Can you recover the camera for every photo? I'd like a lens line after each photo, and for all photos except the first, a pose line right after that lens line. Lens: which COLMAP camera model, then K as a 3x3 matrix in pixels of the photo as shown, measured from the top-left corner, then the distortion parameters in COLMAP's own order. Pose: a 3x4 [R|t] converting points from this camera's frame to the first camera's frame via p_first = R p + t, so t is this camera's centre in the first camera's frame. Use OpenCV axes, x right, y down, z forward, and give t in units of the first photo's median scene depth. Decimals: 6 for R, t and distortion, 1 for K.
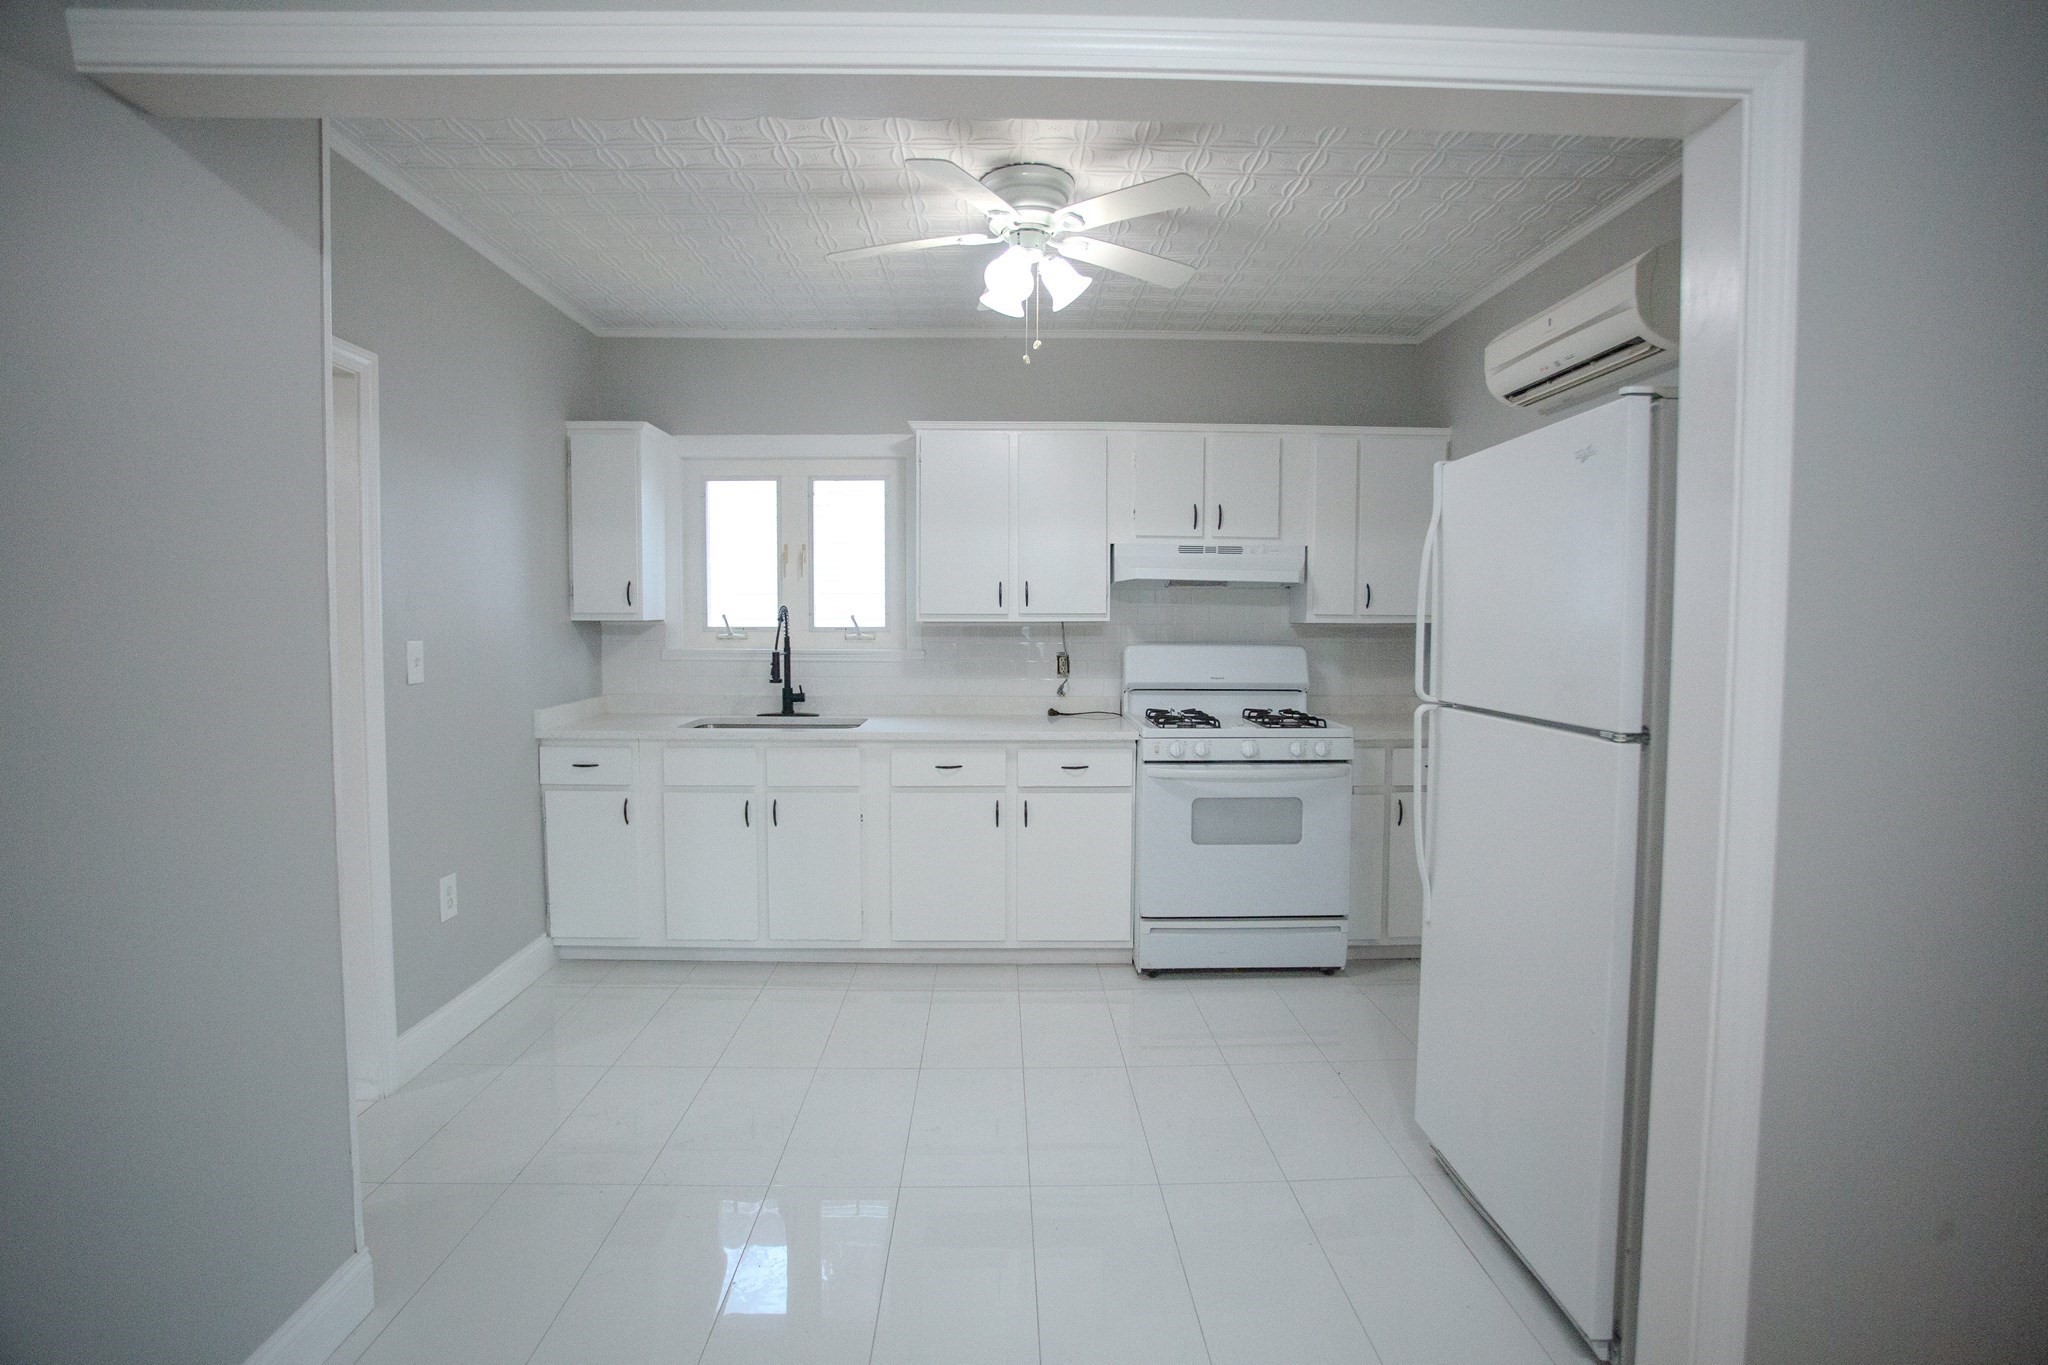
lens RADIAL K [[997.6, 0, 1018.1], [0, 997.6, 670.7], [0, 0, 1]] dist [-0.071948, 0.033279]
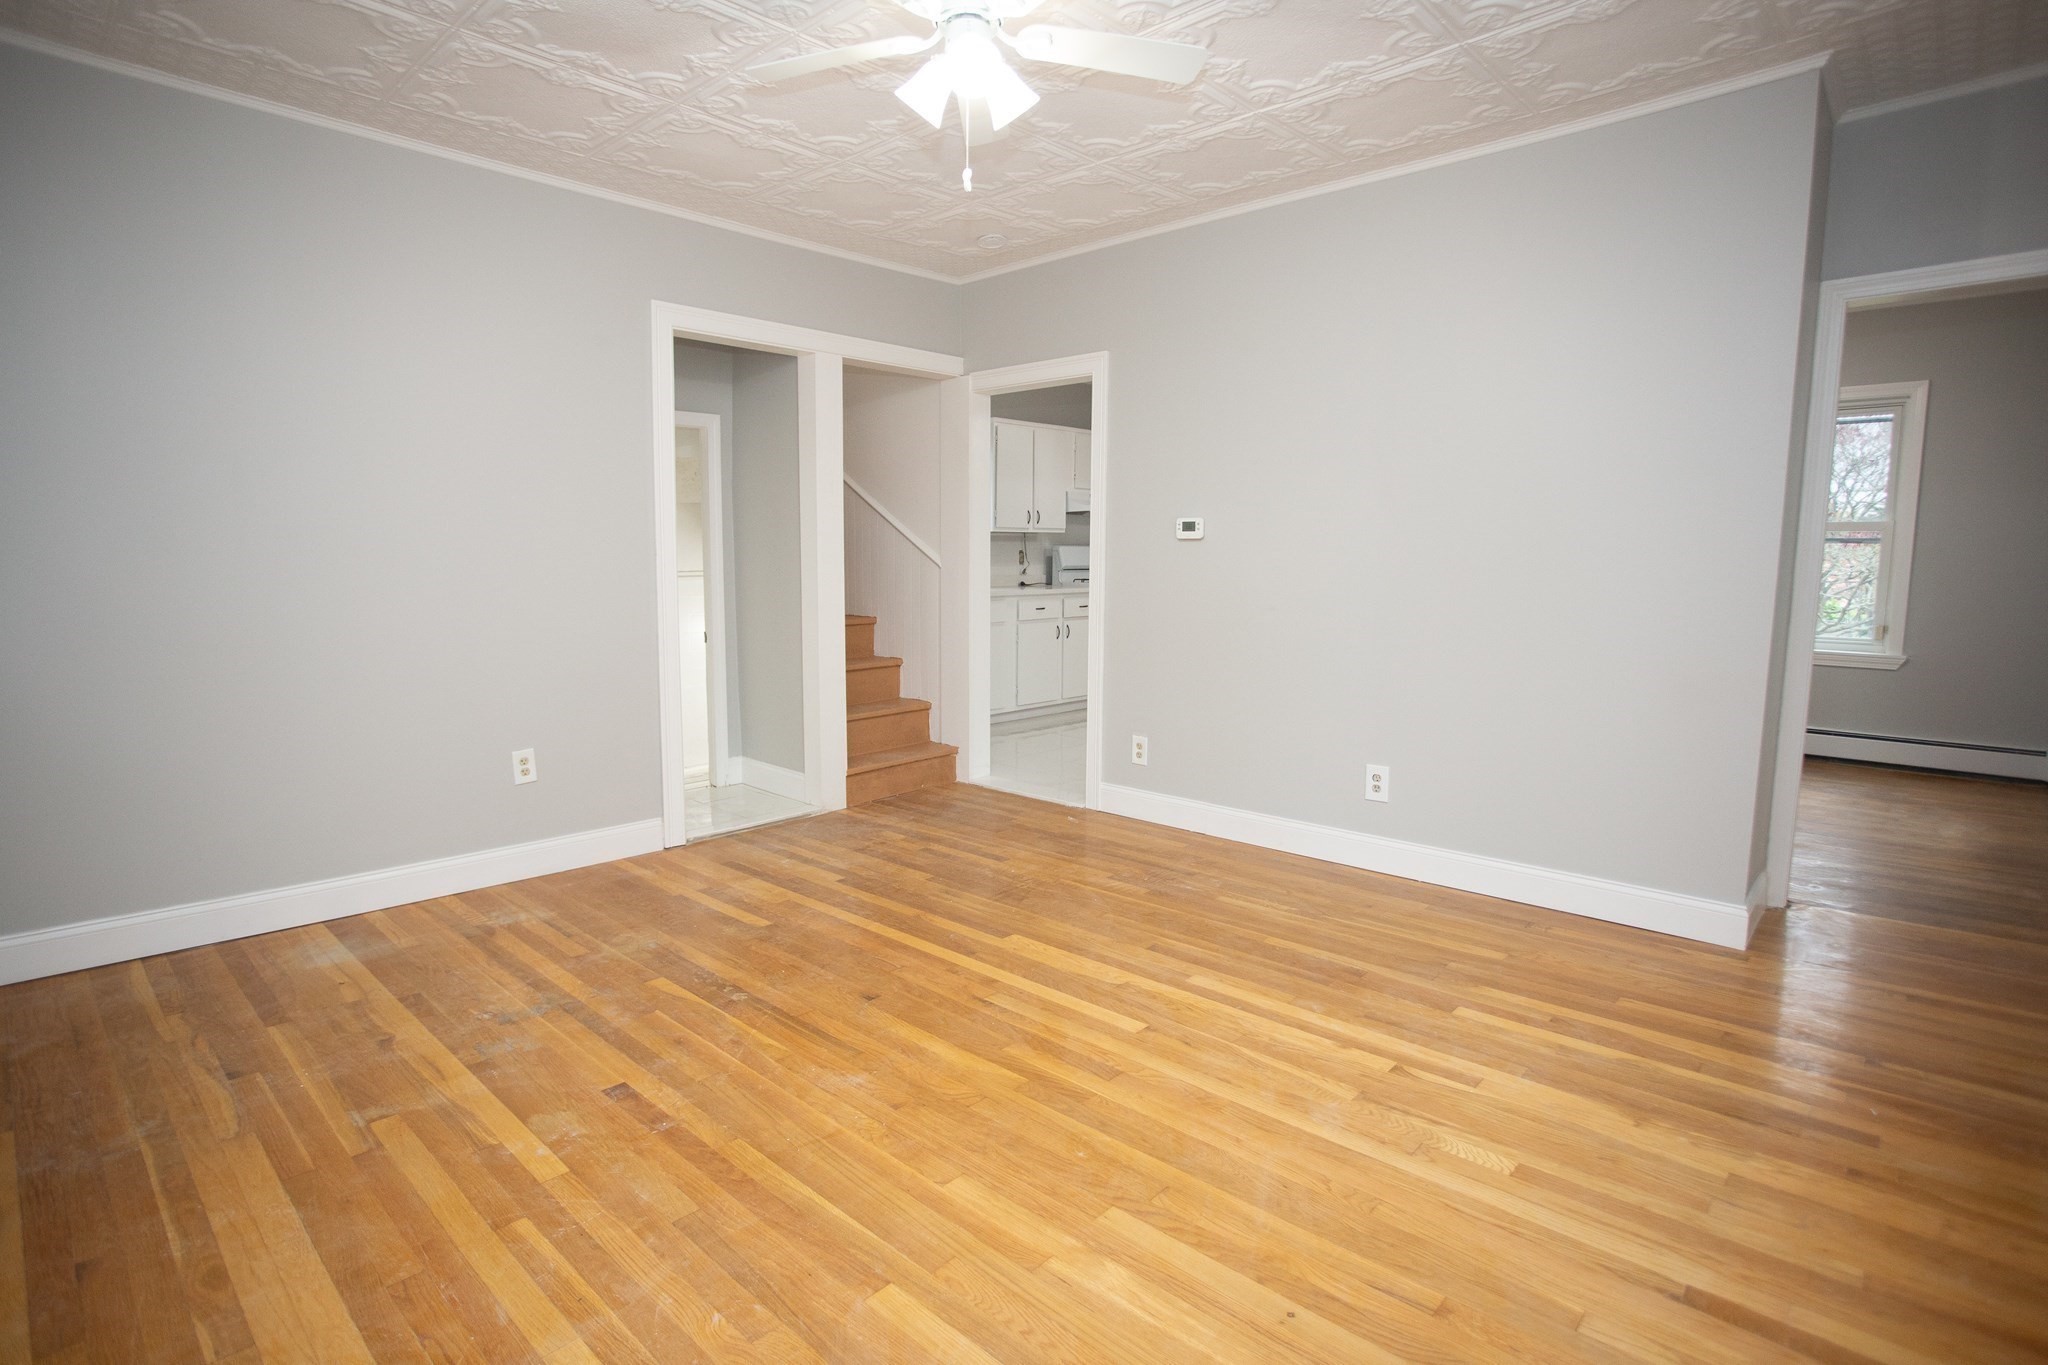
lens RADIAL K [[1023.7, 0, 1017.1], [0, 1023.7, 672.8], [0, 0, 1]] dist [-0.076991, 0.038536]
pose [[0.705028, -0.084331, 0.704147, -1.459560], [0.035080, 0.995836, 0.084140, 0.052625], [-0.708311, -0.034620, 0.705051, -0.333794]]
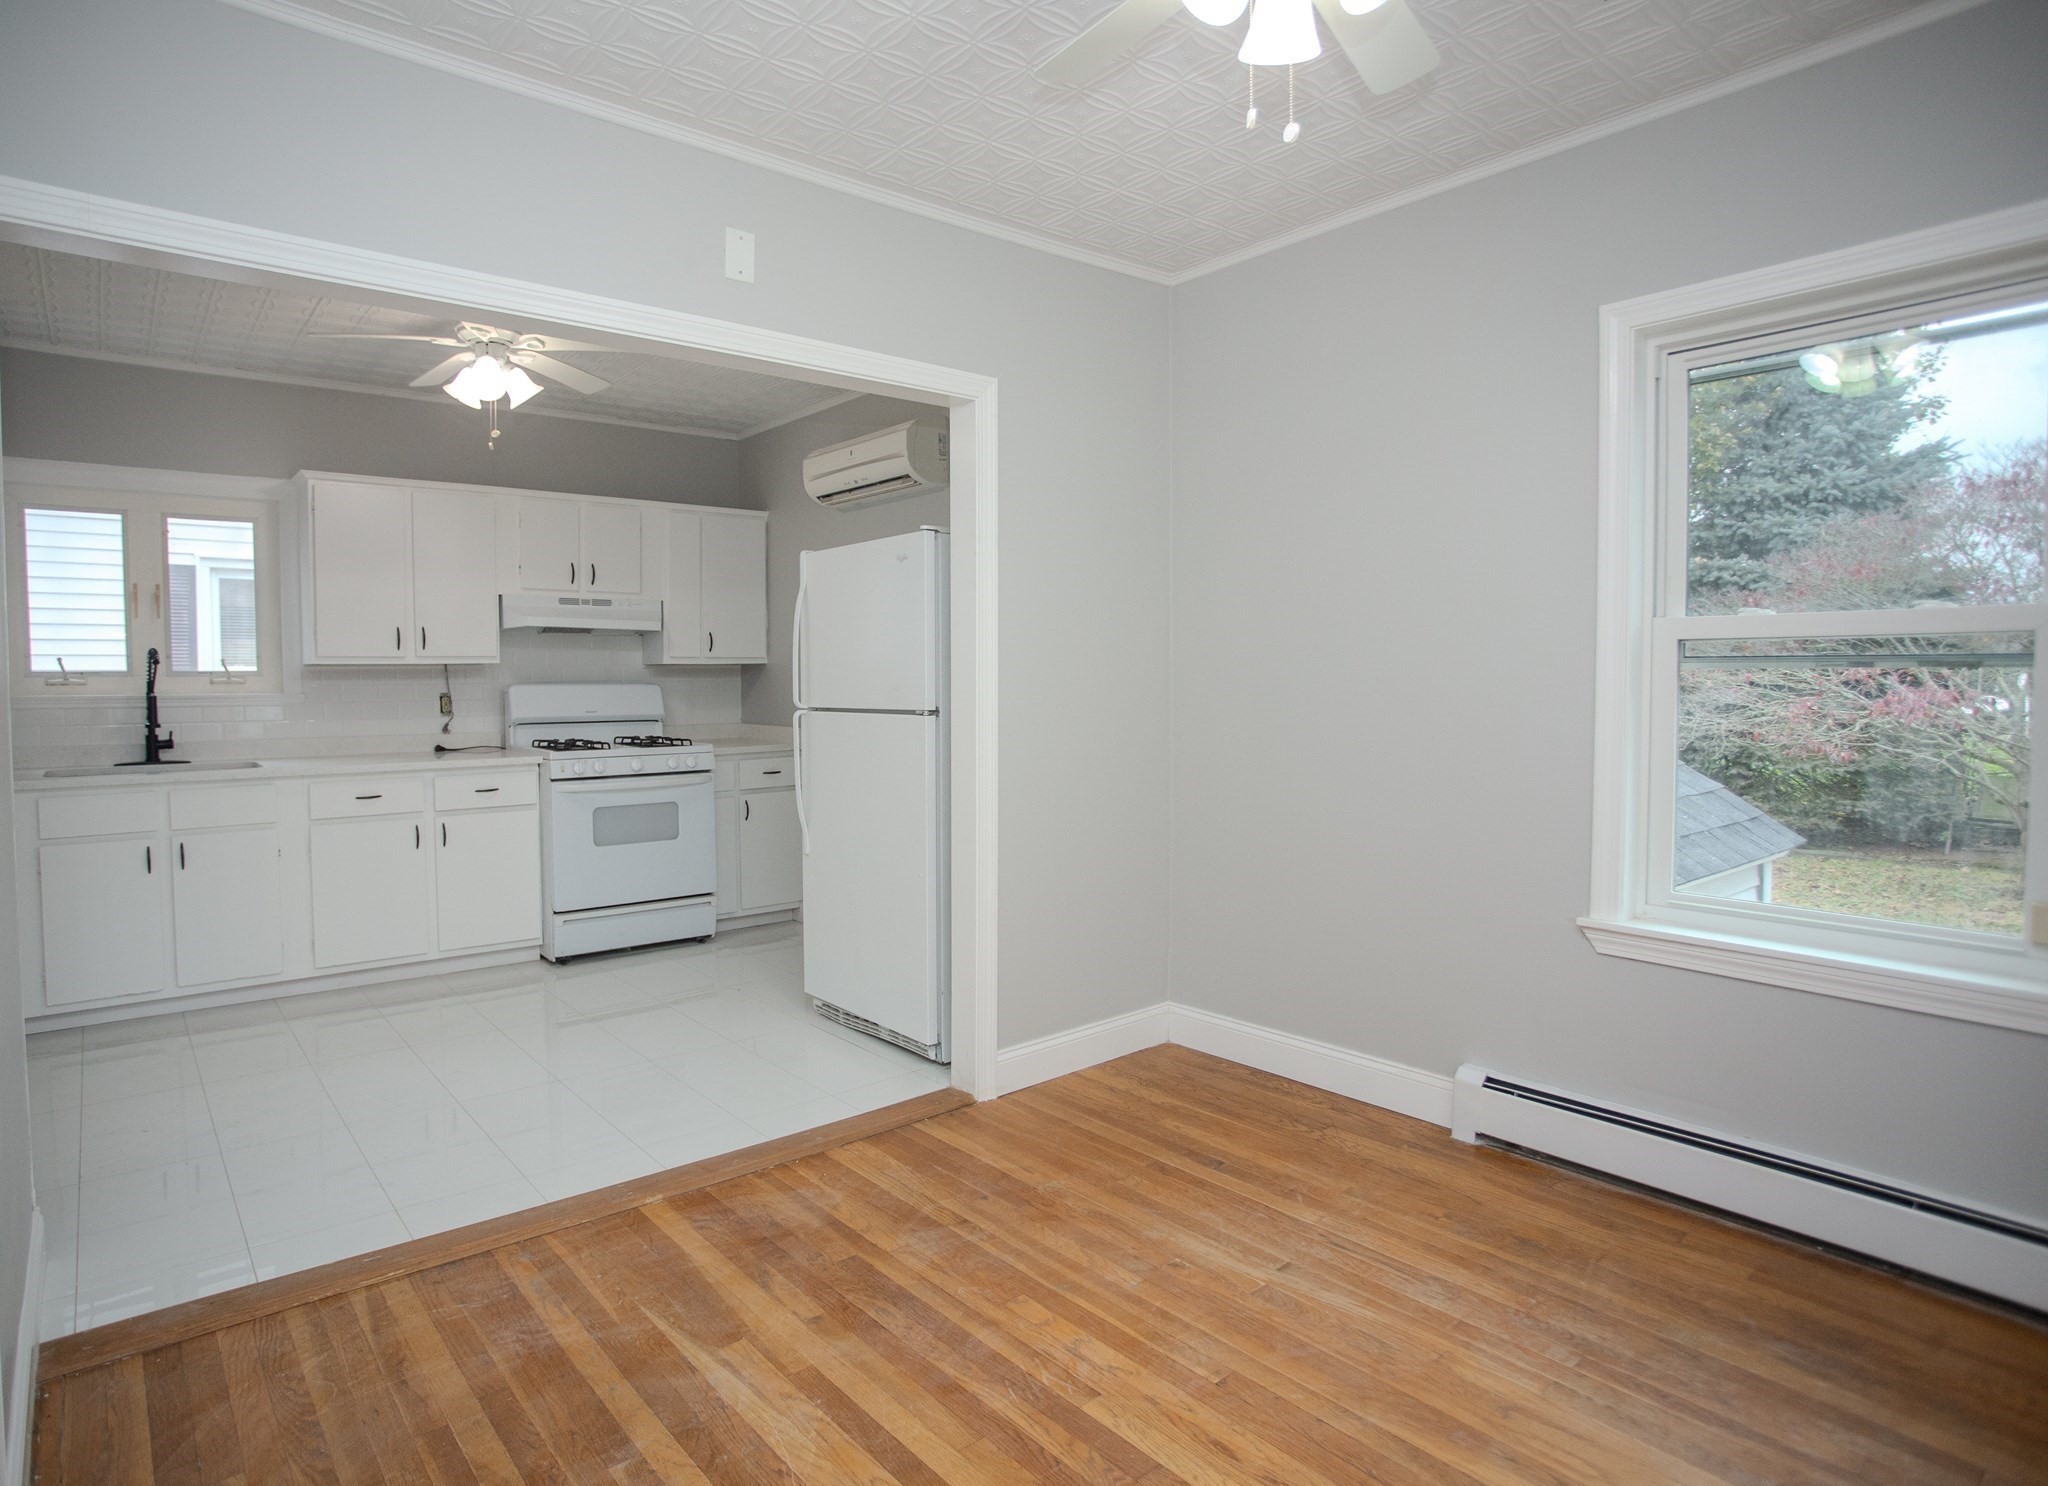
lens RADIAL K [[1120.7, 0, 921.8], [0, 1120.7, 730.3], [0, 0, 1]] dist [-0.073173, 0.035372]
pose [[0.808383, -0.035201, 0.587603, -0.280990], [0.037646, 0.999259, 0.008071, 0.036572], [-0.587452, 0.015596, 0.809109, -0.315065]]
